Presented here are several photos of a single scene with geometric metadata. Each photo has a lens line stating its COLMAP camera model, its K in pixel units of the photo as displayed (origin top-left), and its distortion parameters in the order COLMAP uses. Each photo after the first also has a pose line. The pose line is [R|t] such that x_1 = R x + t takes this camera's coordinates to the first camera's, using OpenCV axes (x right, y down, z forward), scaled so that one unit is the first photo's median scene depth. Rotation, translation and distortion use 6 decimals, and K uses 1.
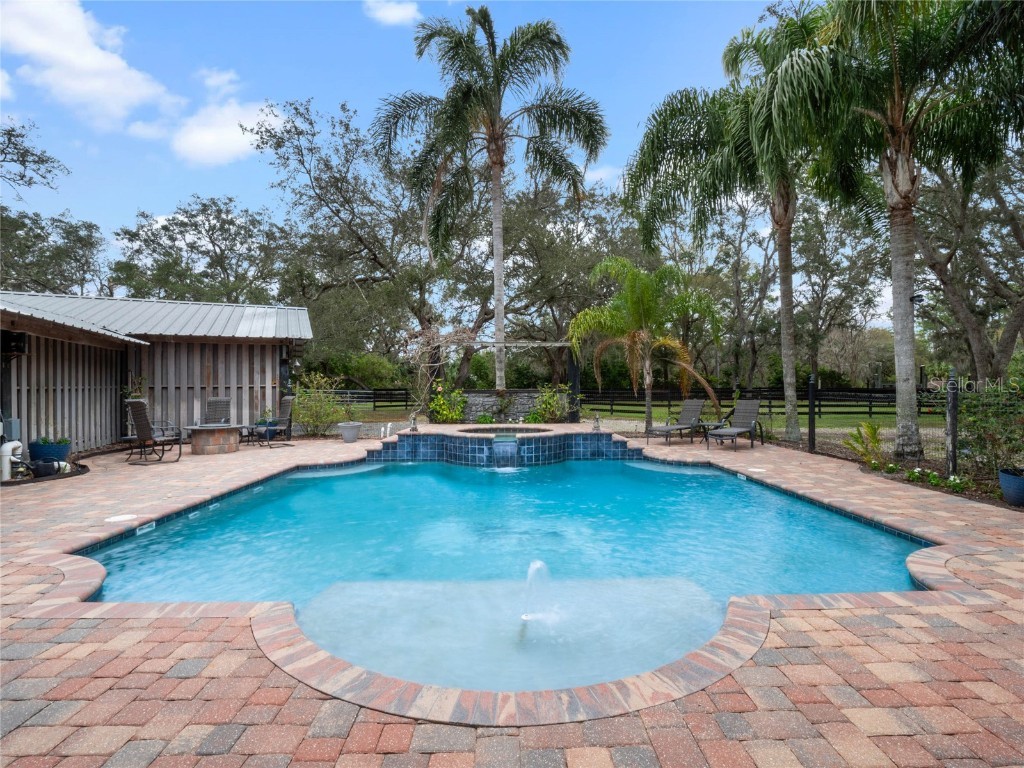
lens RADIAL K [[500.7, 0, 516.4], [0, 500.7, 388.4], [0, 0, 1]] dist [-0.002854, -0.008561]
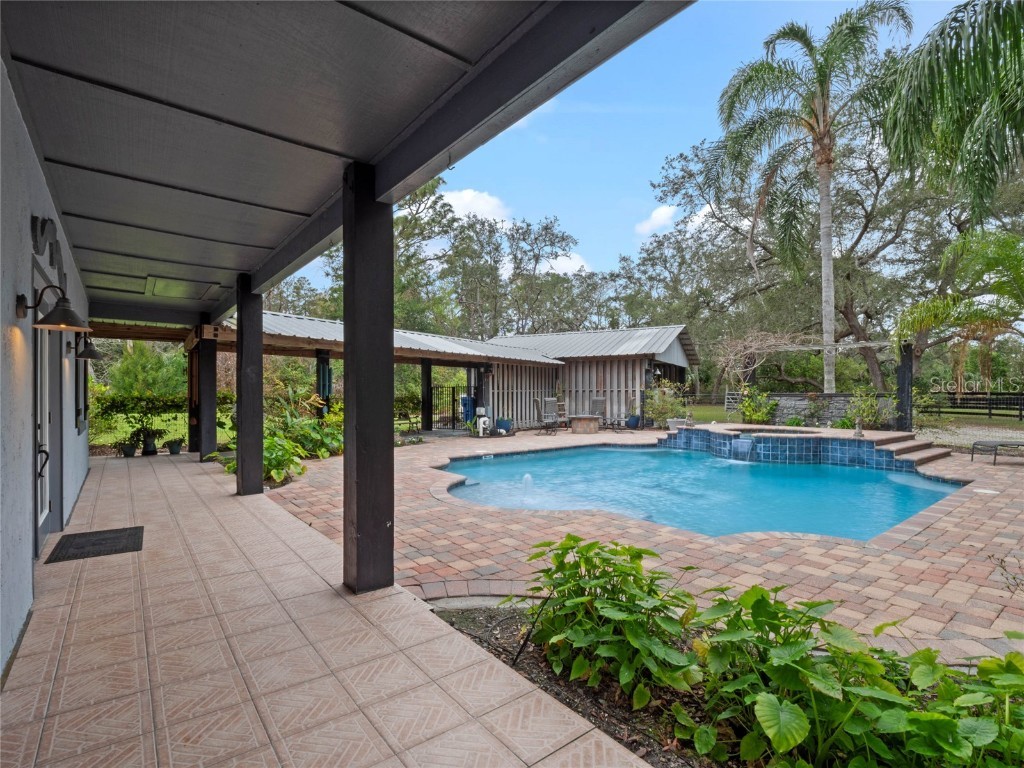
lens RADIAL K [[500.7, 0, 516.4], [0, 500.7, 388.4], [0, 0, 1]] dist [-0.002854, -0.008561]
pose [[0.603581, -0.001451, -0.797301, 0.531526], [-0.001646, 0.999994, -0.003066, -0.004384], [0.797300, 0.003163, 0.603575, -0.101566]]
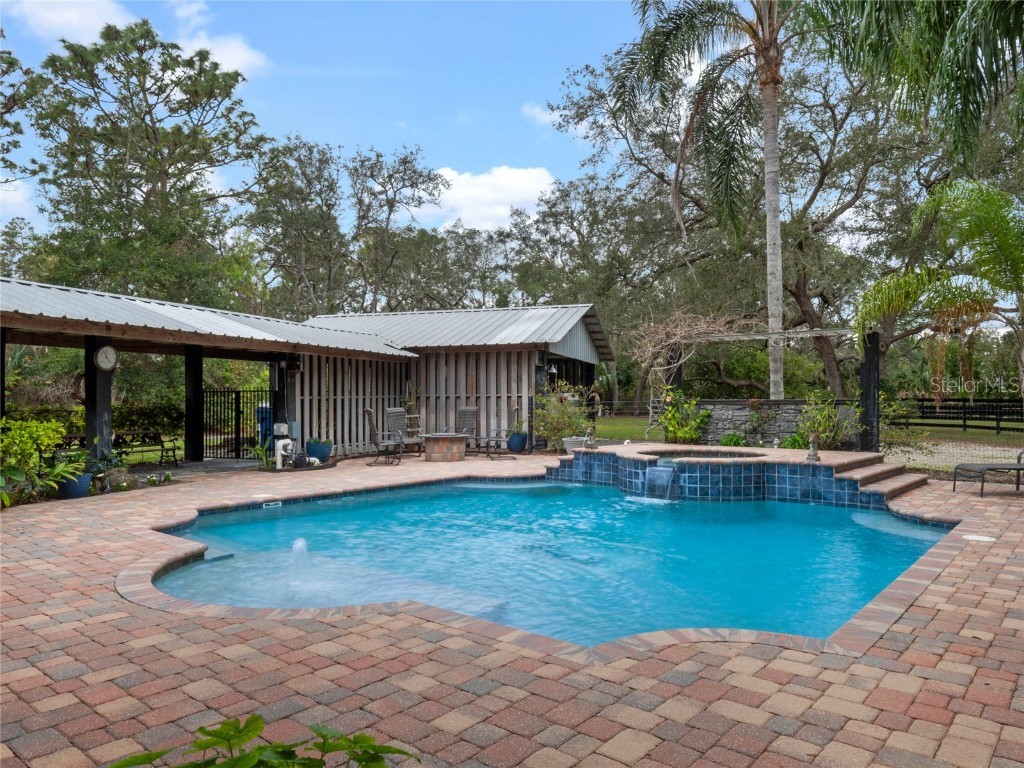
lens RADIAL K [[705.0, 0, 516.8], [0, 705.0, 383.5], [0, 0, 1]] dist [0.006656, -0.001368]
pose [[0.751868, -0.012152, -0.659202, 0.495256], [-0.000182, 0.999826, -0.018639, -0.002722], [0.659314, 0.014134, 0.751735, 0.011421]]
